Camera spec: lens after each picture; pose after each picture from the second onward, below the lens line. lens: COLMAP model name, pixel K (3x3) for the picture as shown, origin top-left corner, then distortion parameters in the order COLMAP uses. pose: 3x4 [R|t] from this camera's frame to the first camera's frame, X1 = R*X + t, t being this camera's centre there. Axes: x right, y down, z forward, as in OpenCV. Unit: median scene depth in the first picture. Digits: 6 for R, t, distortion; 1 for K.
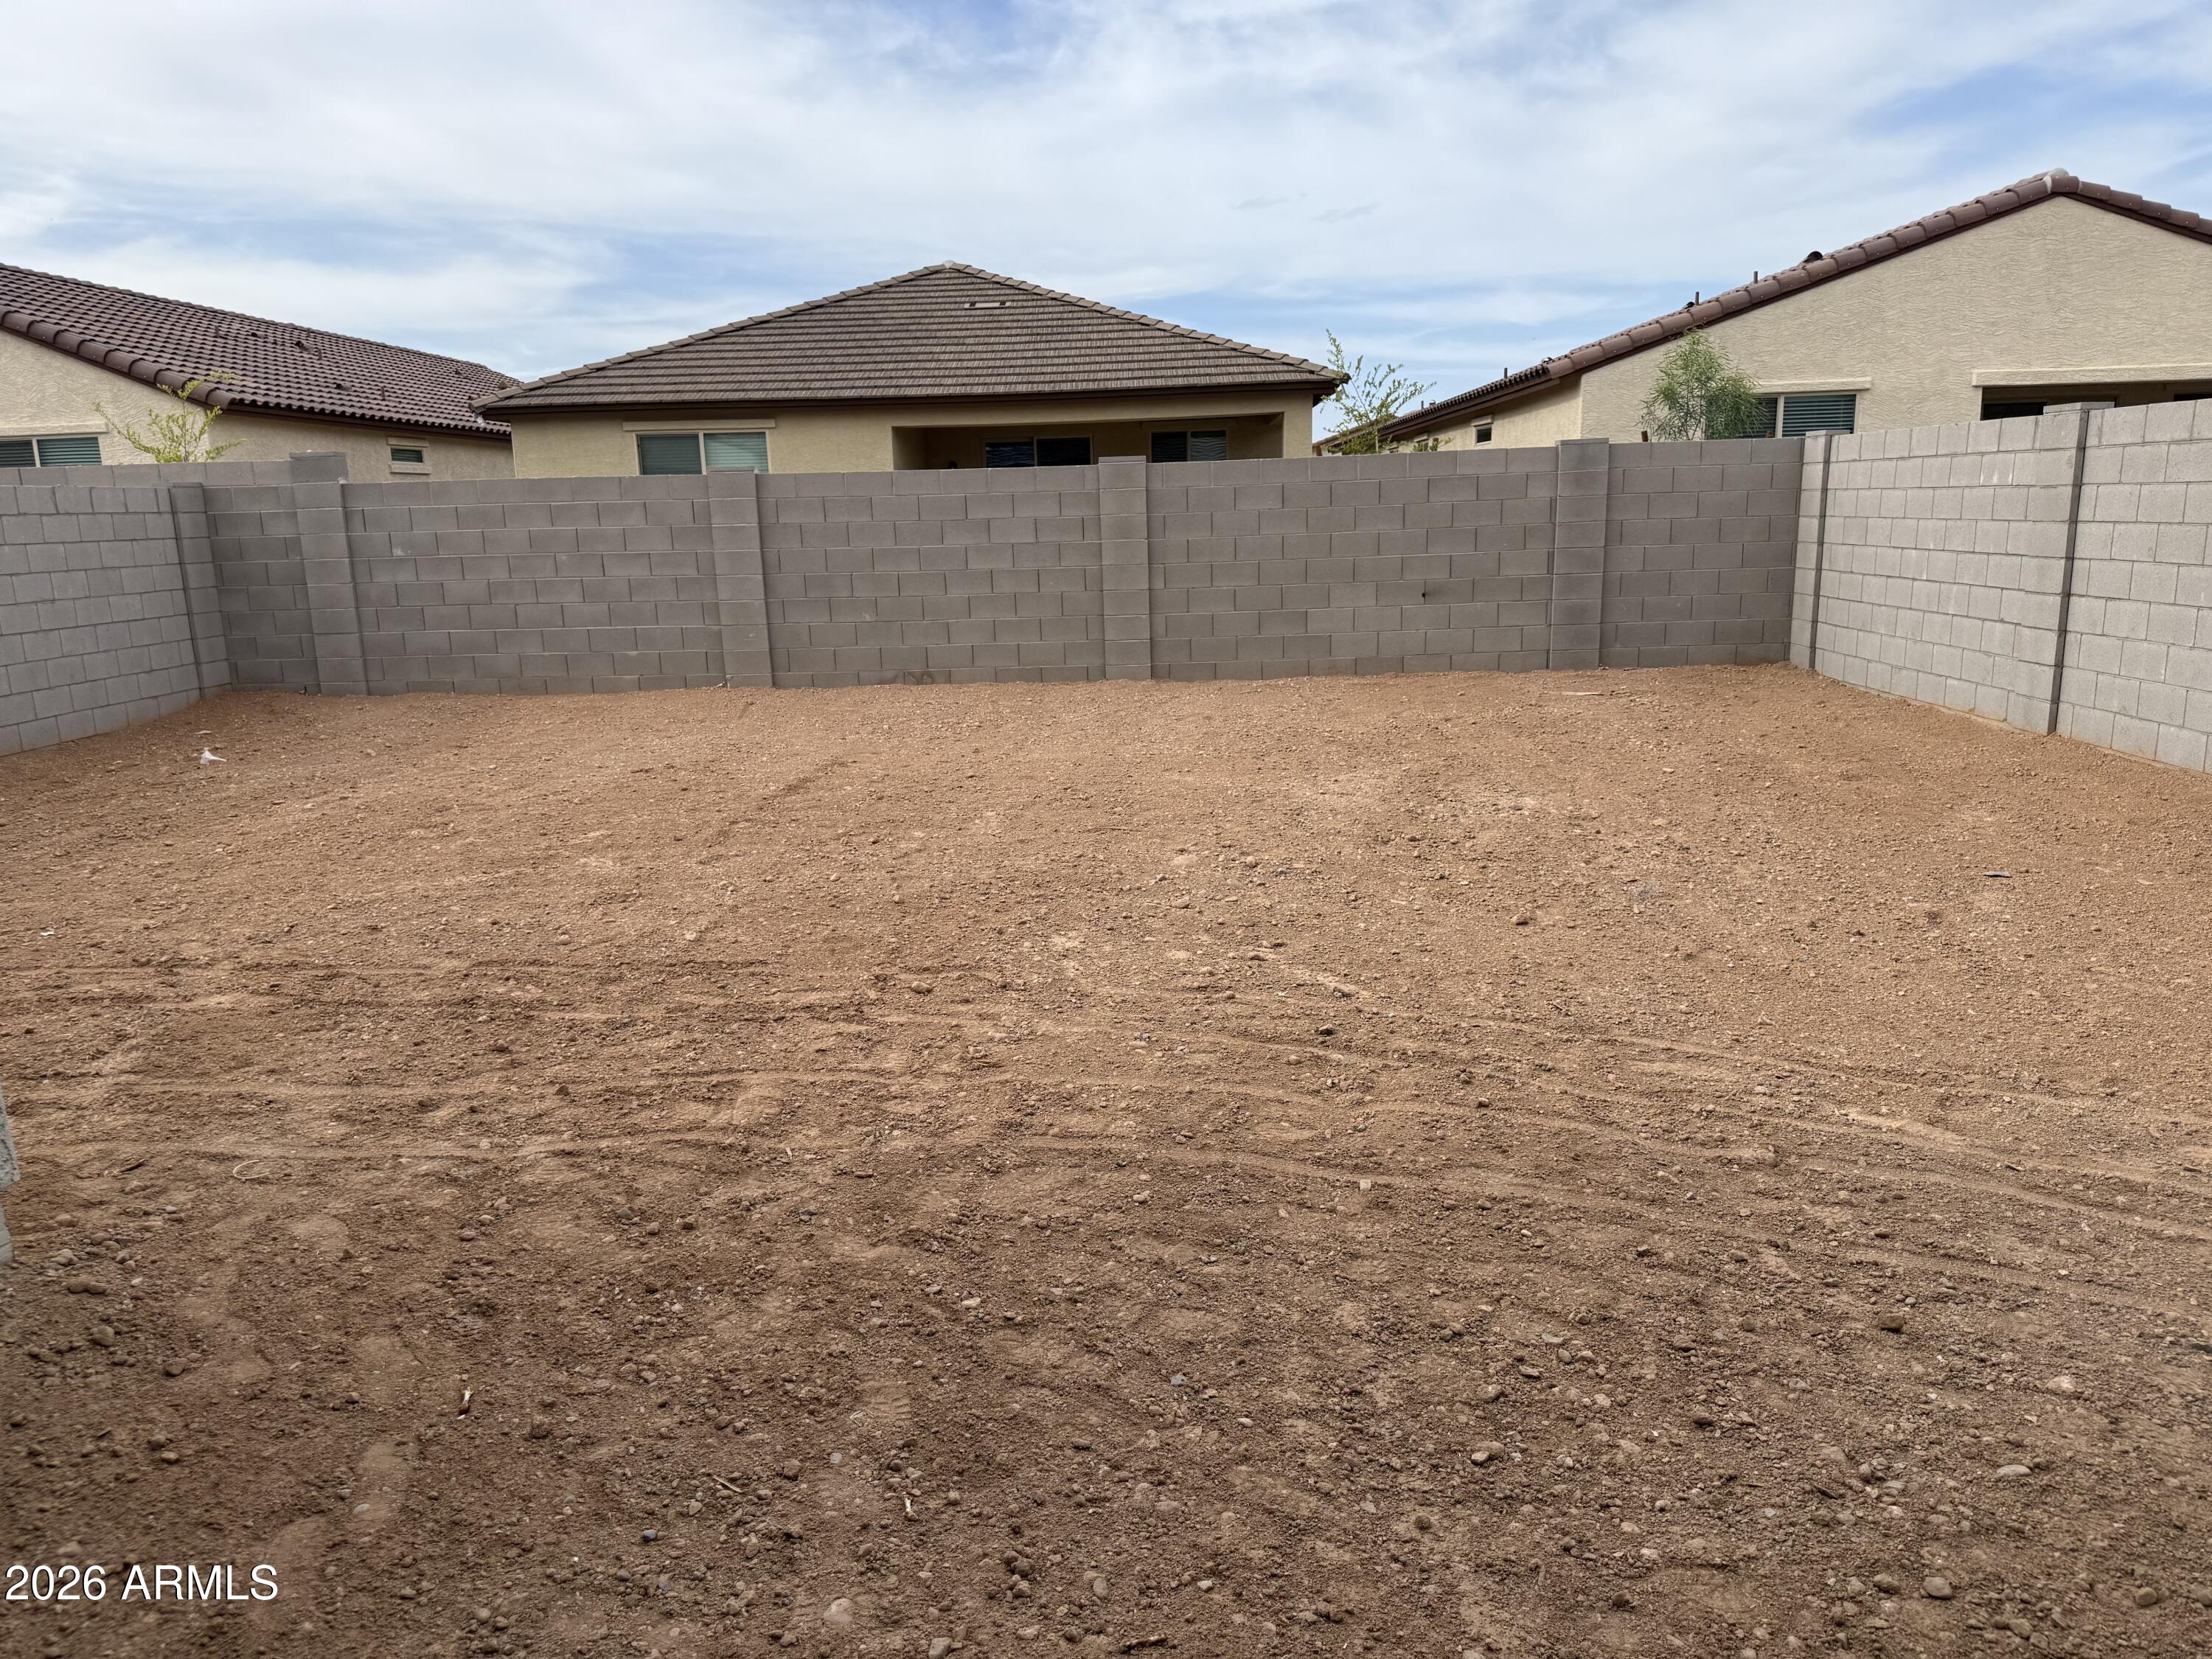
lens RADIAL K [[1544.8, 0, 1110.2], [0, 1544.8, 830.0], [0, 0, 1]] dist [0.172158, -0.197885]
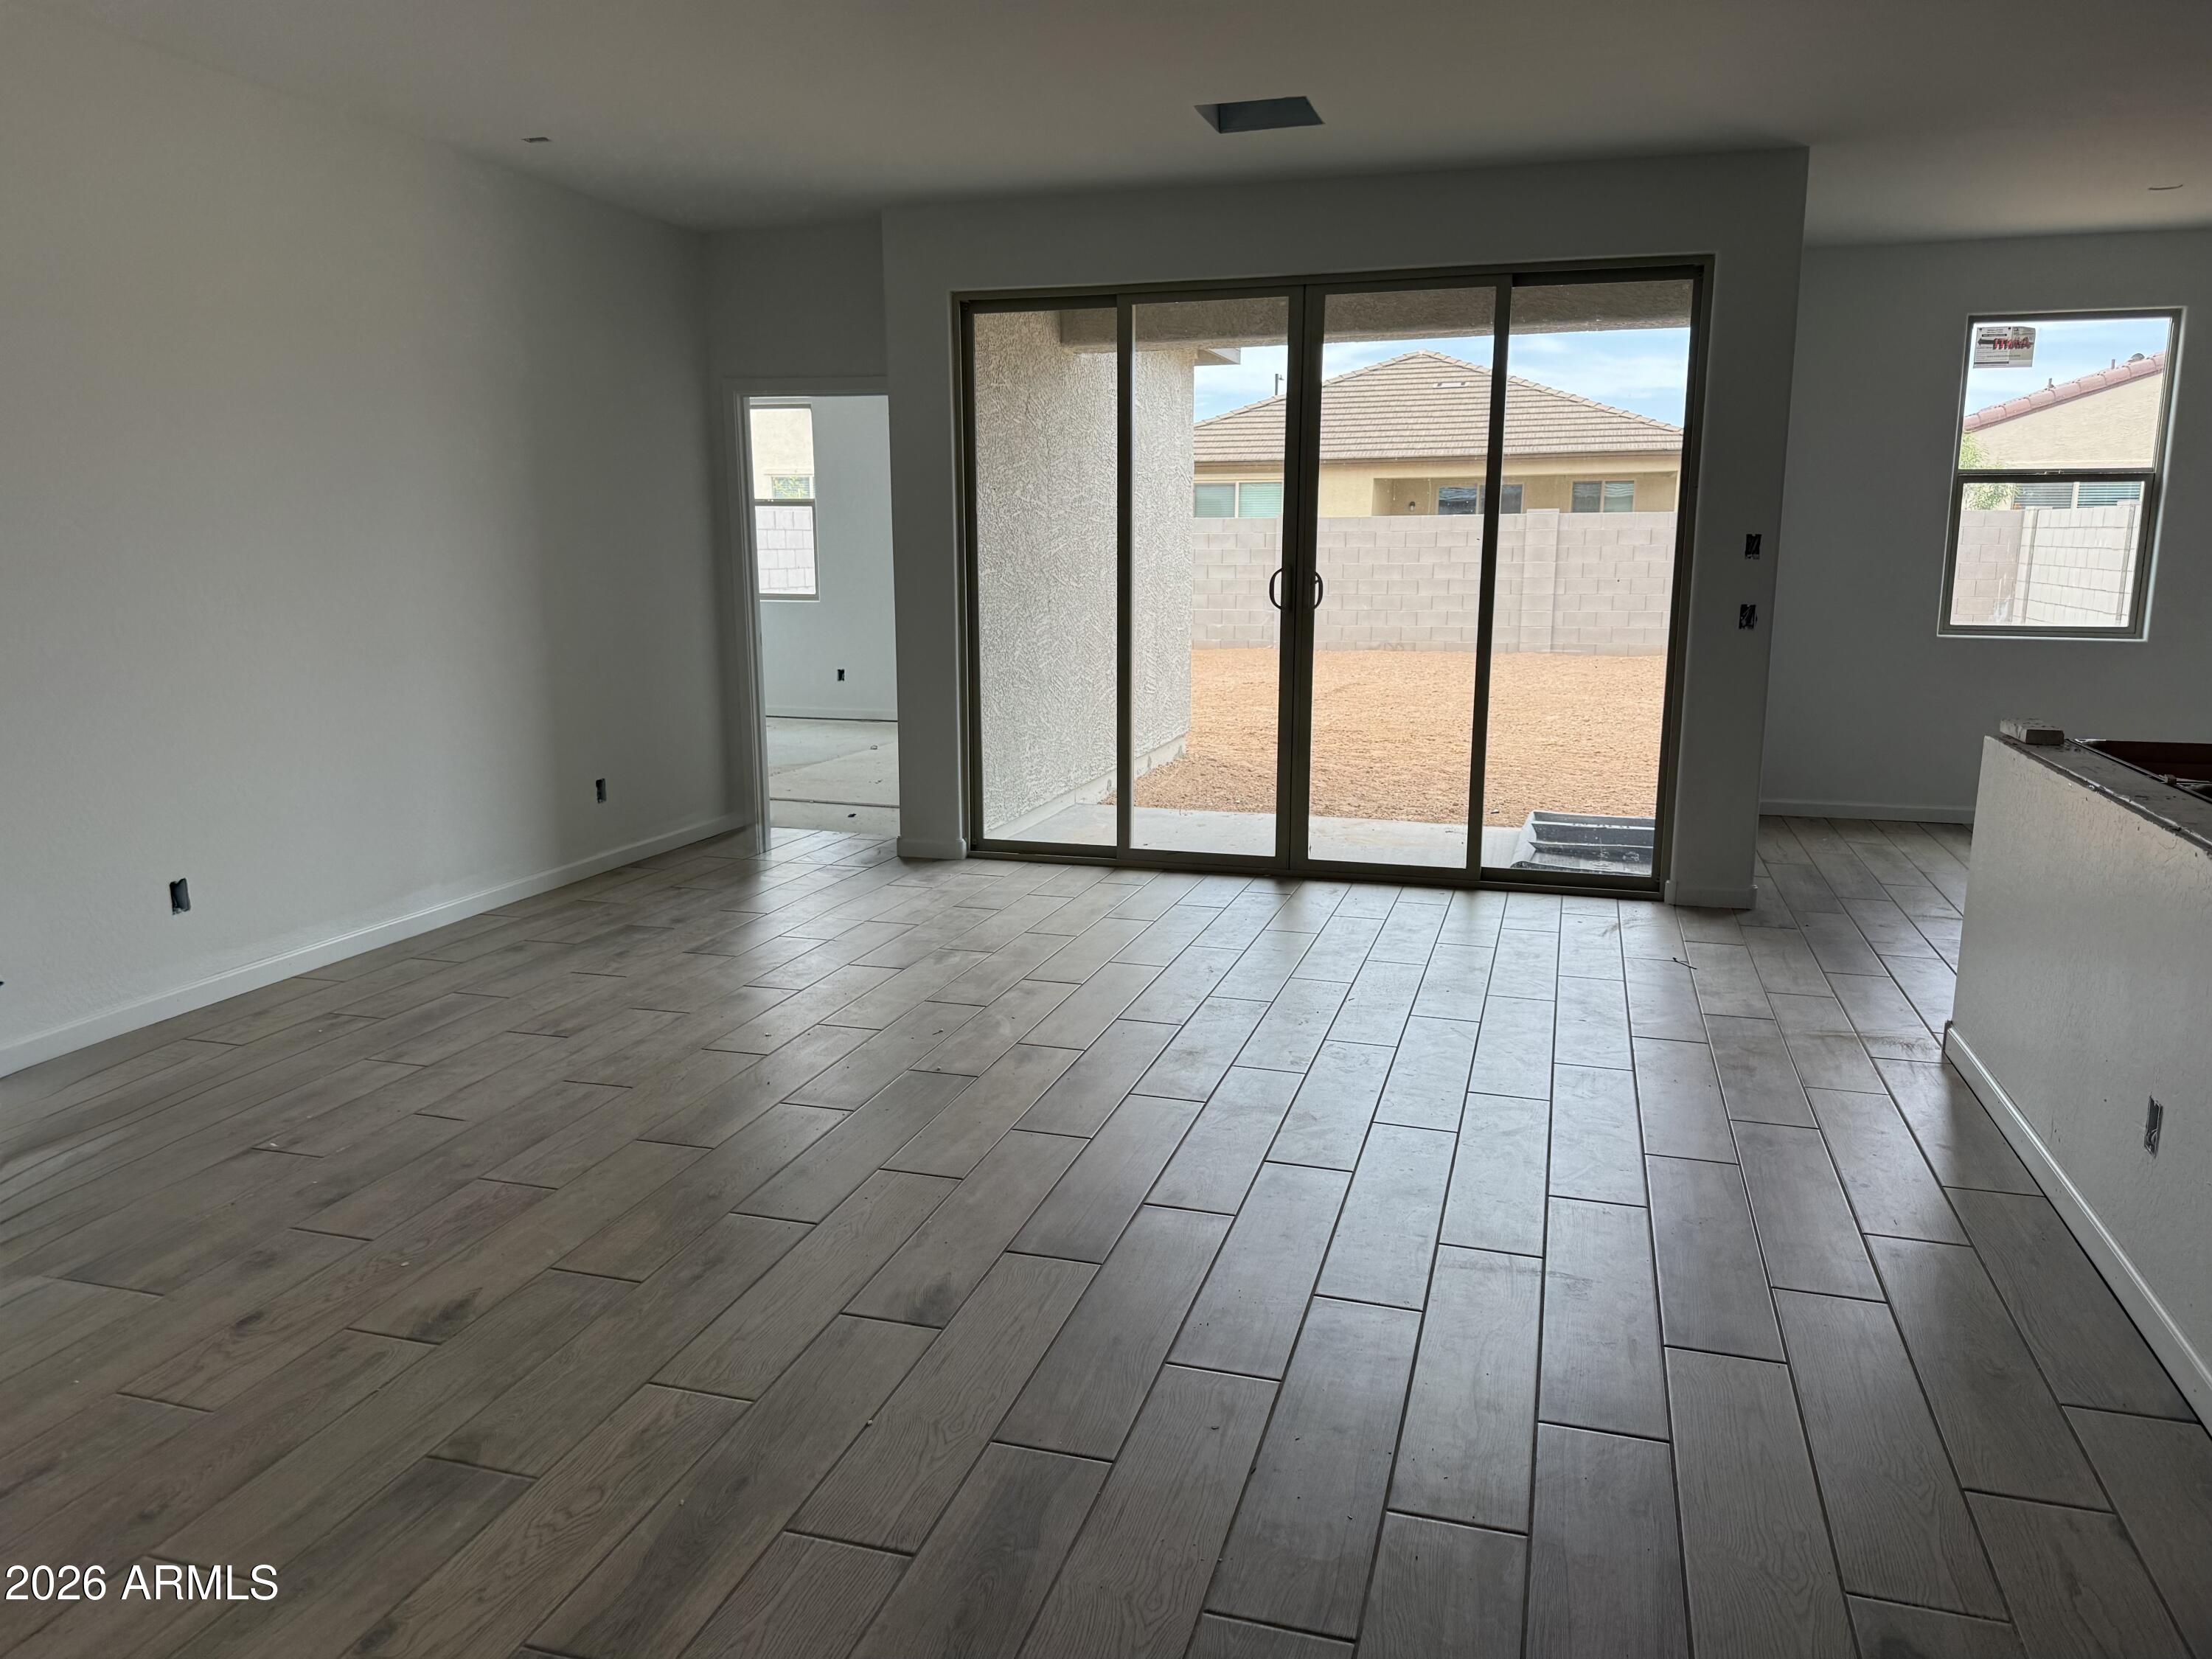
lens RADIAL K [[1544.8, 0, 1110.2], [0, 1544.8, 830.0], [0, 0, 1]] dist [0.172158, -0.197885]
pose [[0.965587, 0.077452, -0.248281, 0.004659], [-0.080781, 0.996727, -0.003232, 0.116411], [0.247218, 0.023177, 0.968683, -0.600084]]
